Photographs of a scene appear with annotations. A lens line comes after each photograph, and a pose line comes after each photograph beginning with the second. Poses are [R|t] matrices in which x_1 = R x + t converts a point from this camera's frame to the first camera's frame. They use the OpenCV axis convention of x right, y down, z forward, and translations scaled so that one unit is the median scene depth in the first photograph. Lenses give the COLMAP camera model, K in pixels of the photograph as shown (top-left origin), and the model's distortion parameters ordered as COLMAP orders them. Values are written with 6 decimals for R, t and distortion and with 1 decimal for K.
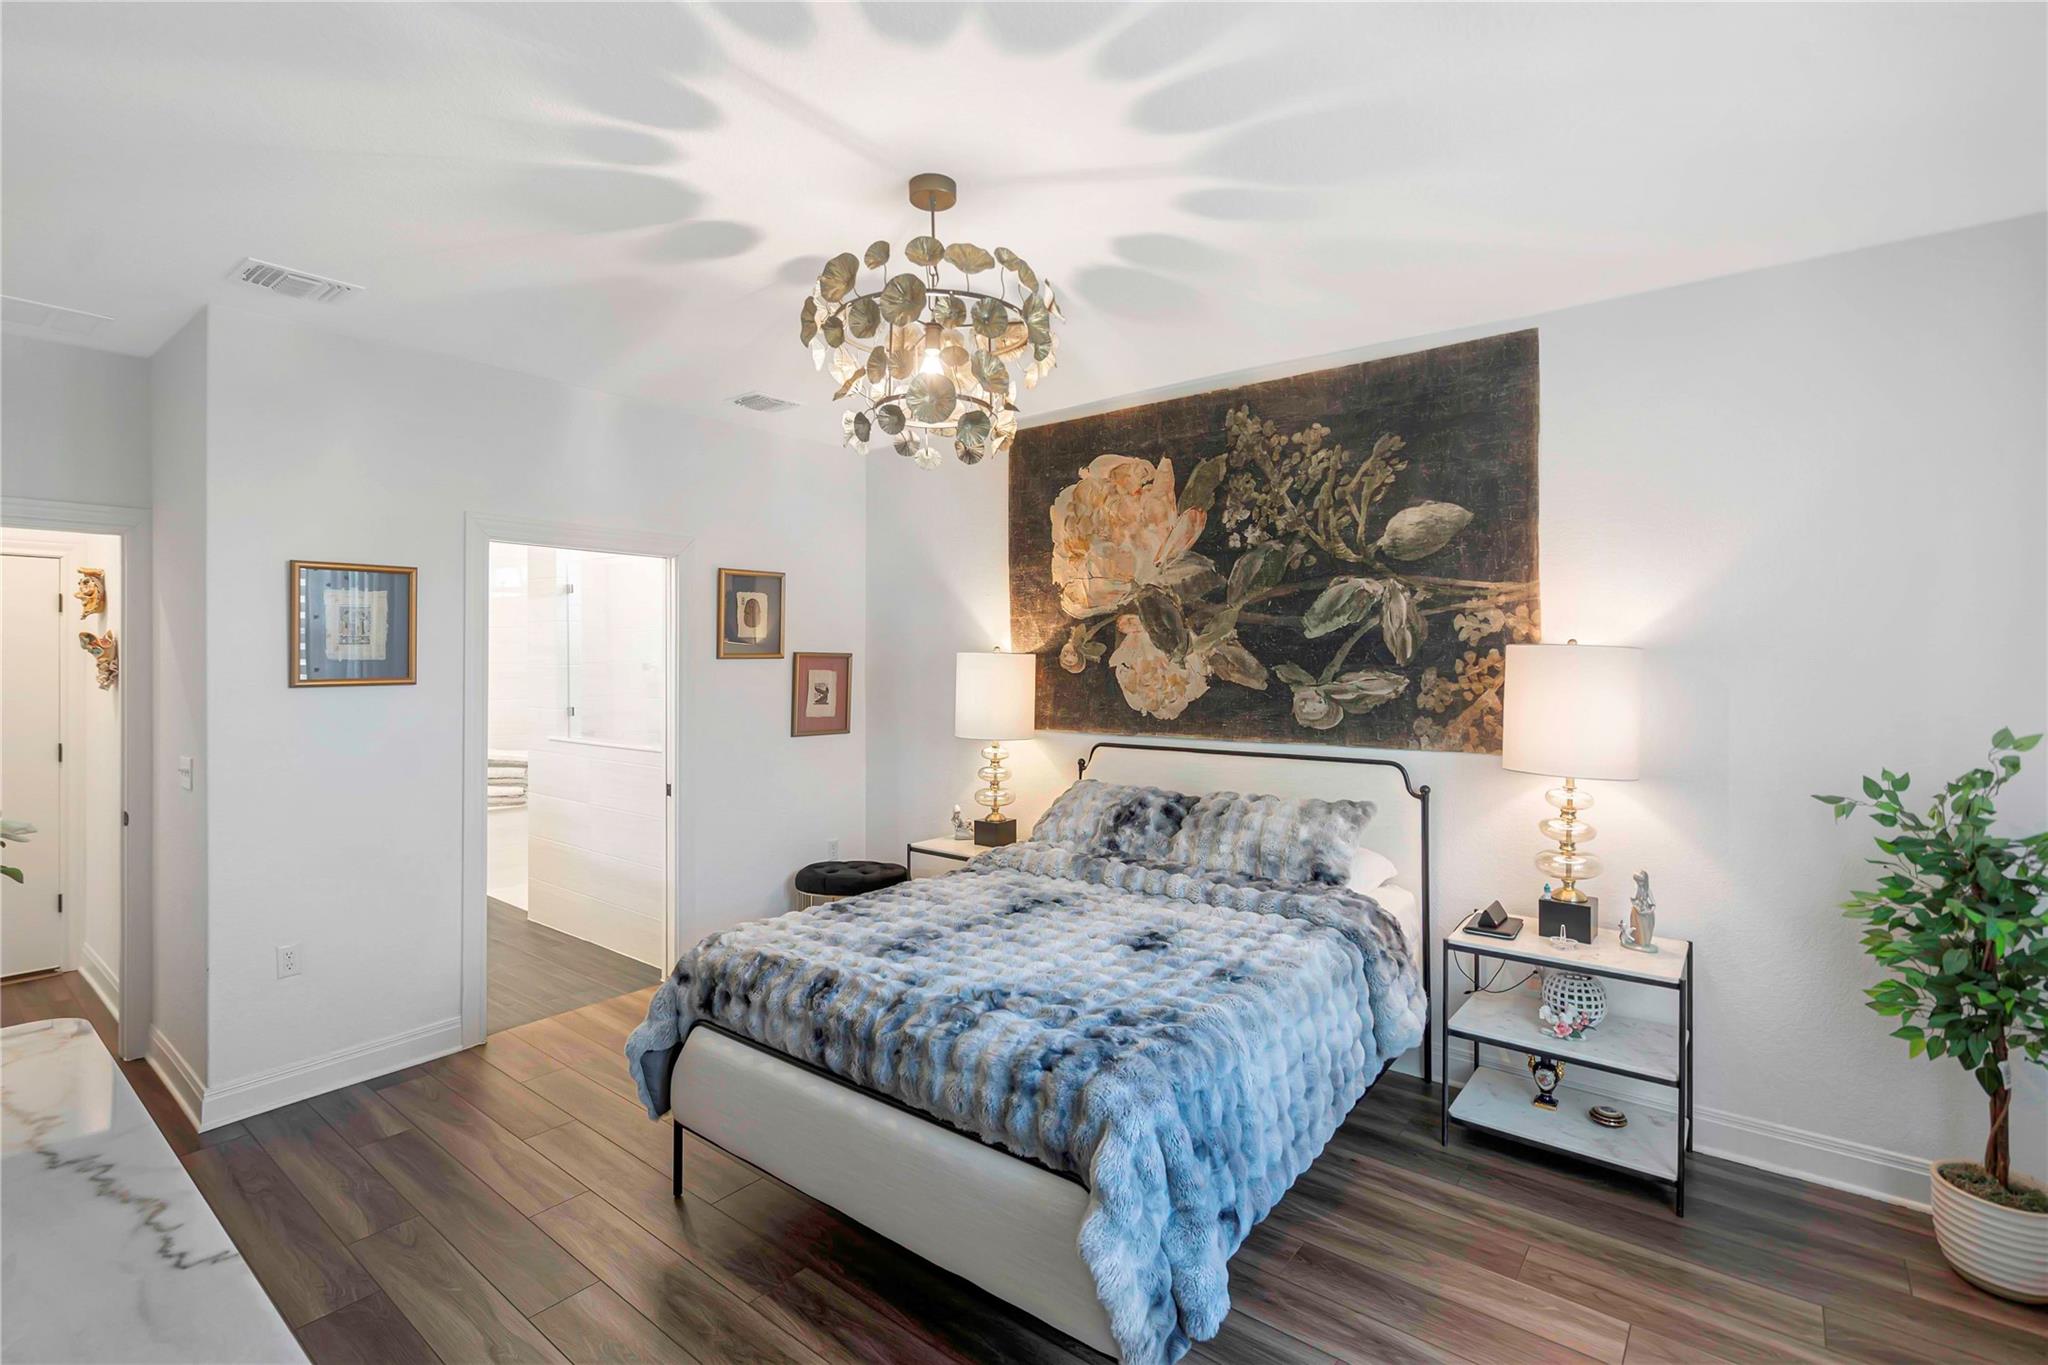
lens RADIAL K [[939.6, 0, 1024.3], [0, 939.6, 666.6], [0, 0, 1]] dist [-0.000876, 0.000852]
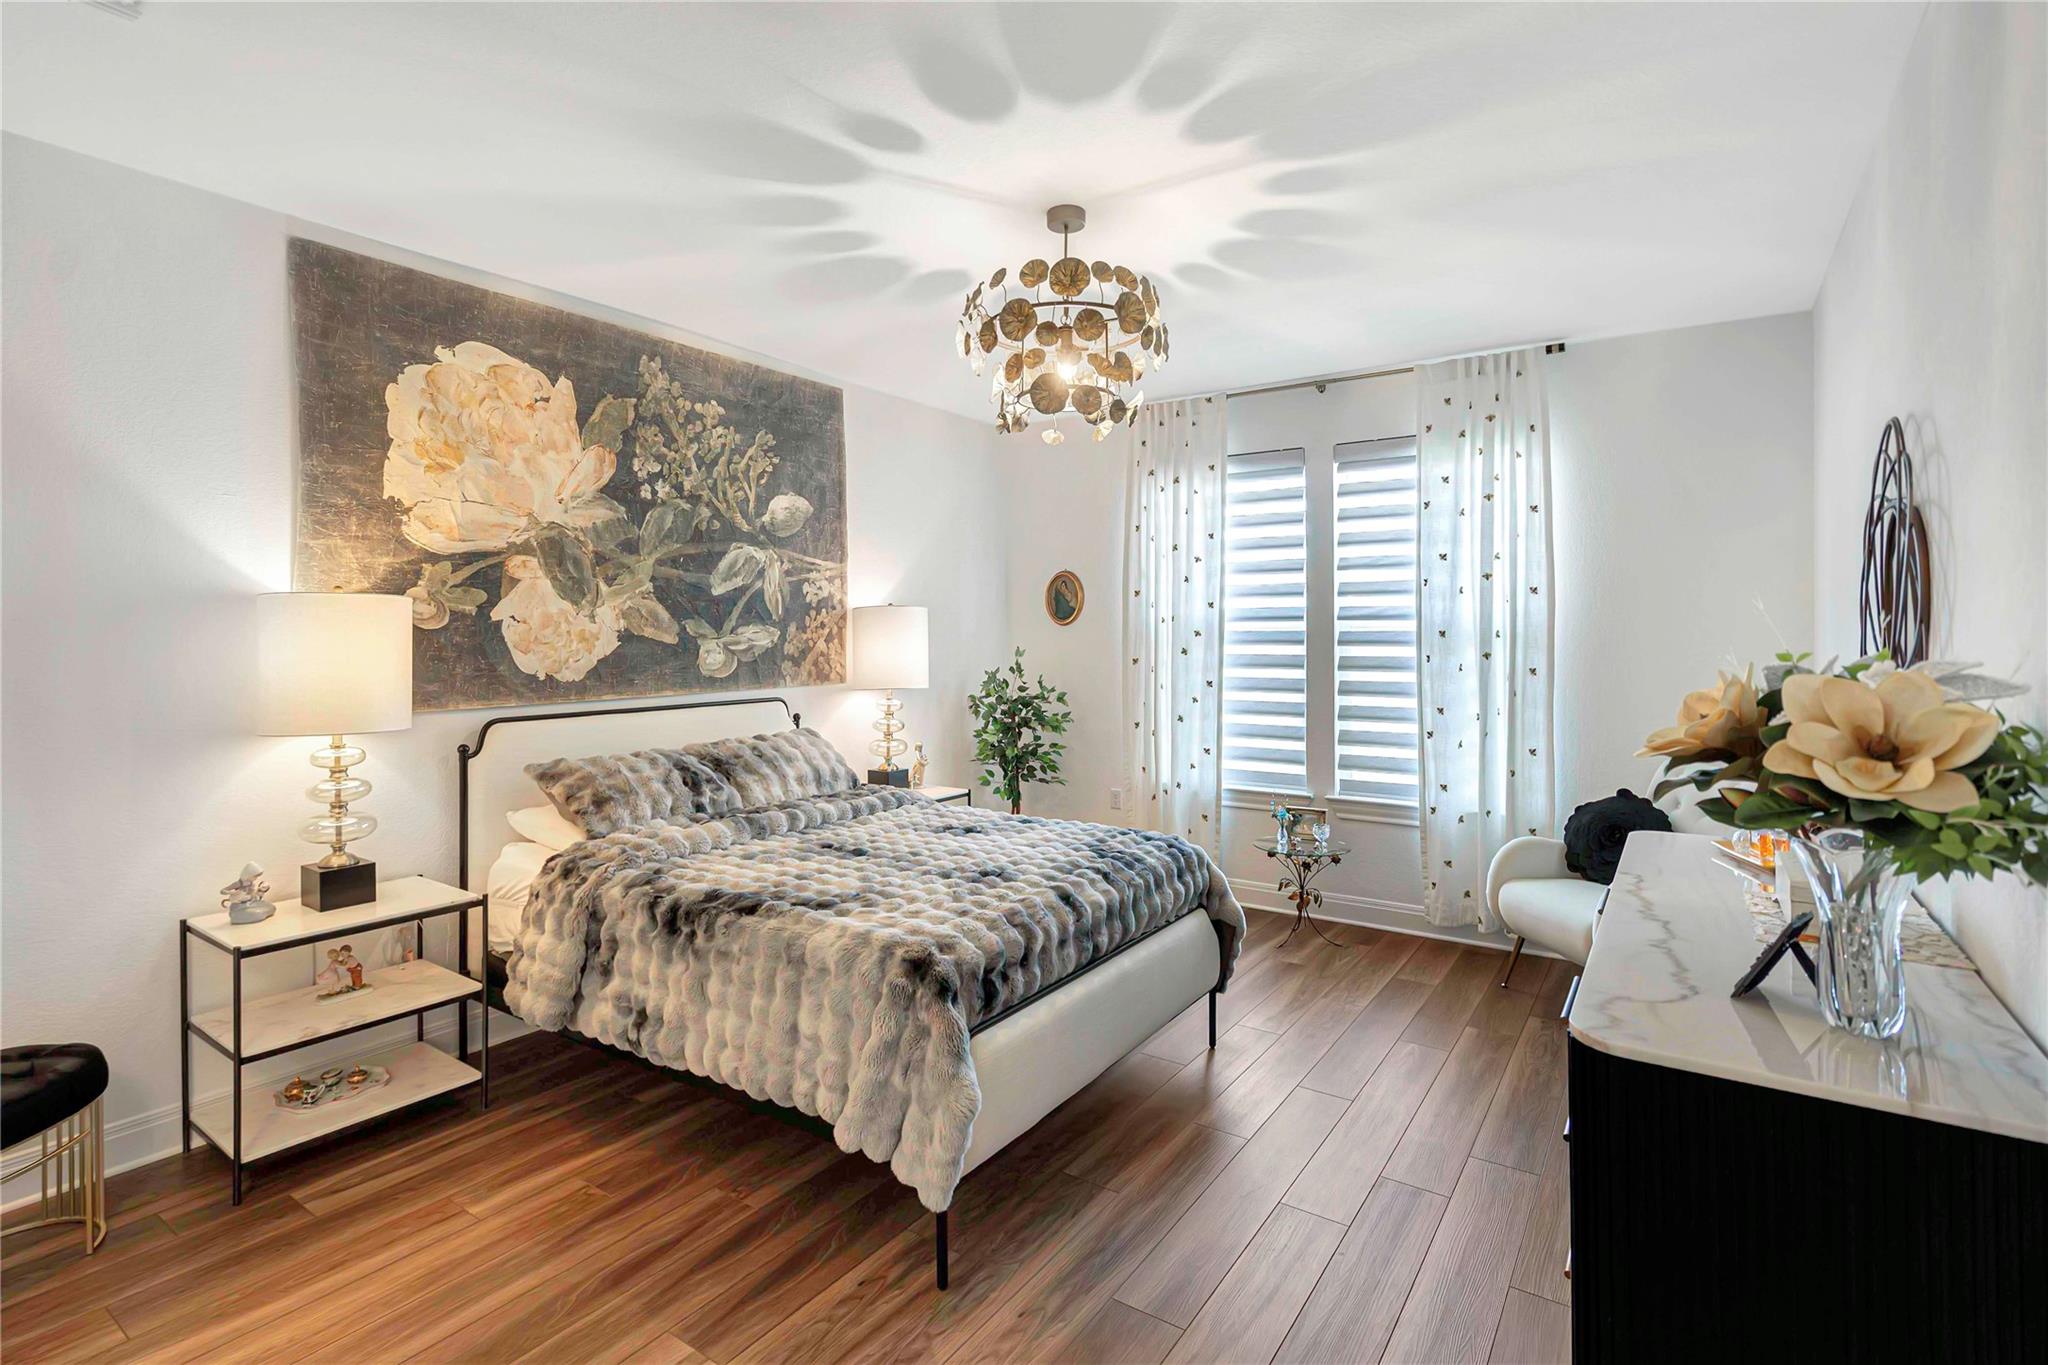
lens RADIAL K [[939.6, 0, 1024.3], [0, 939.6, 666.6], [0, 0, 1]] dist [-0.000876, 0.000852]
pose [[-0.048503, -0.036242, 0.998165, -0.785399], [0.010732, 0.999265, 0.036803, 0.016139], [-0.998765, 0.012498, -0.048078, 0.663510]]
